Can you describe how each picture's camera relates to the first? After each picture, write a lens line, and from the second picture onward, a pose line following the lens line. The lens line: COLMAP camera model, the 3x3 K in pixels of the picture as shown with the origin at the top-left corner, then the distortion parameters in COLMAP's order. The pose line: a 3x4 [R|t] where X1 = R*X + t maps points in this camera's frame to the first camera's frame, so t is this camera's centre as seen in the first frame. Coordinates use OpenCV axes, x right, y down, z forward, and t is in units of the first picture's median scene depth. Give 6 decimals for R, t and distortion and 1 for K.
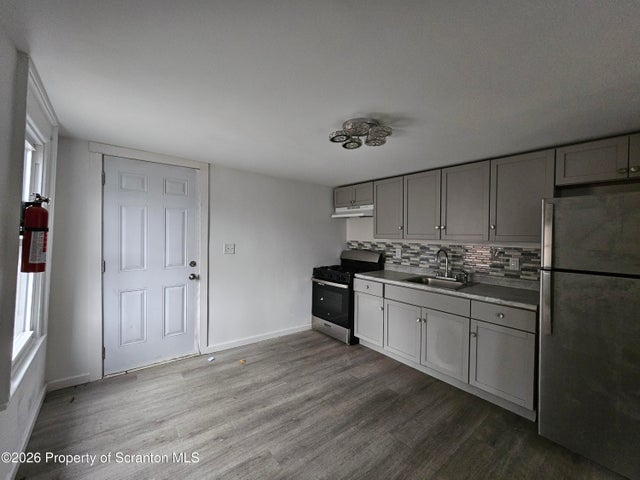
lens RADIAL K [[265.6, 0, 316.9], [0, 265.6, 235.7], [0, 0, 1]] dist [0.001938, 0.000027]
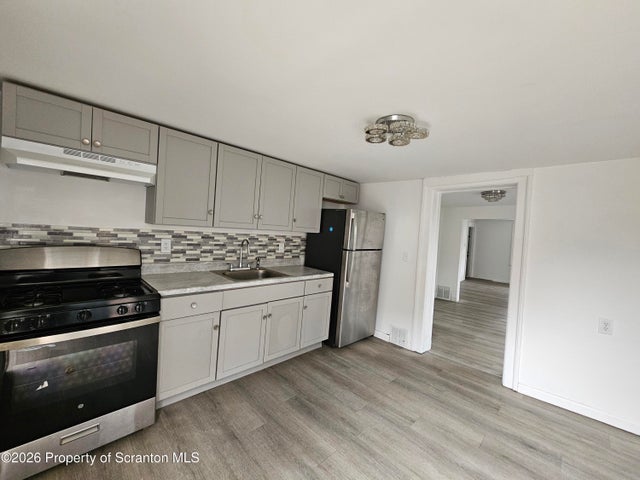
lens RADIAL K [[265.6, 0, 318.3], [0, 265.6, 234.7], [0, 0, 1]] dist [0.001938, 0.000027]
pose [[-0.119183, -0.033895, 0.992294, -0.520143], [-0.056330, 0.998038, 0.027325, -0.004073], [-0.991273, -0.052639, -0.120858, 0.898886]]
